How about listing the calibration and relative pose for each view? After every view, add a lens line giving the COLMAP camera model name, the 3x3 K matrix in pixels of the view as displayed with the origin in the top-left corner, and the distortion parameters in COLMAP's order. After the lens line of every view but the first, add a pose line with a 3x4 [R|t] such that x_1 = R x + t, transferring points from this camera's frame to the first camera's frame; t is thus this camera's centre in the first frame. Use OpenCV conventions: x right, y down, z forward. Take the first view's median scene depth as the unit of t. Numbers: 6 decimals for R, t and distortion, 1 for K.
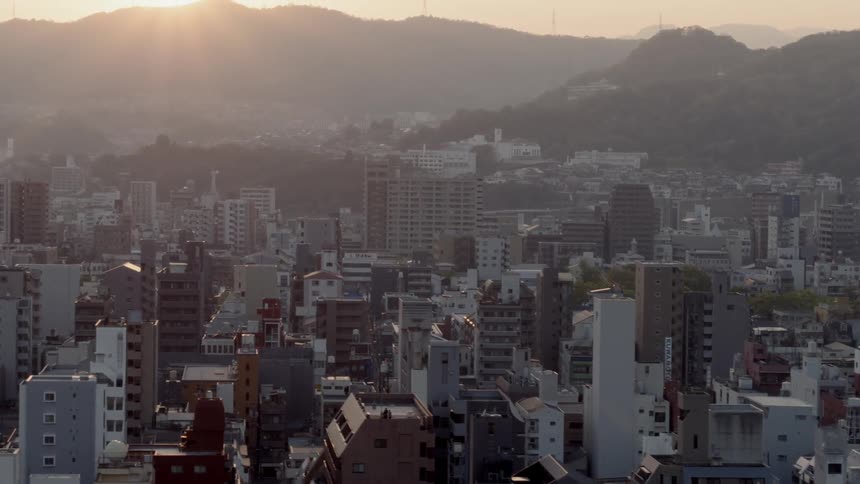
lens RADIAL K [[2266.9, 0, 430.0], [0, 2266.9, 242.0], [0, 0, 1]] dist [0.082781, 0.450056]
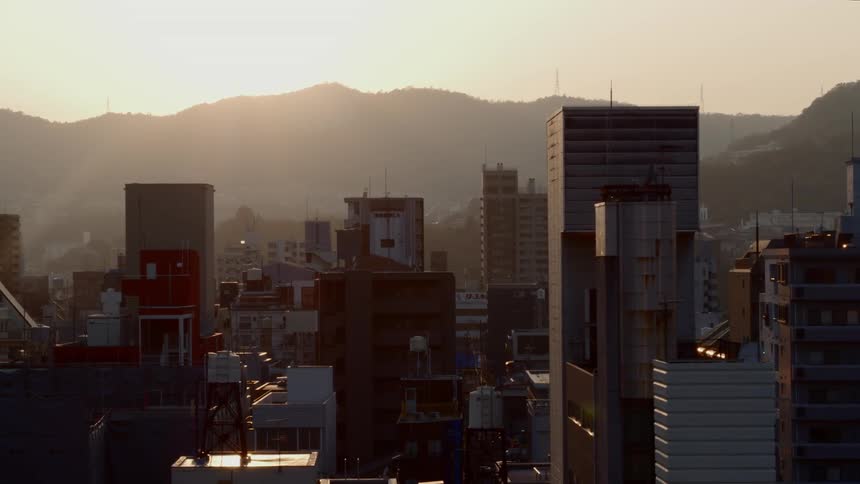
lens RADIAL K [[2266.9, 0, 430.0], [0, 2266.9, 242.0], [0, 0, 1]] dist [0.082781, 0.450056]
pose [[0.997979, -0.024763, -0.058518, -0.003769], [0.021547, 0.998256, -0.054960, 0.015375], [0.059777, 0.053588, 0.996772, 0.235012]]
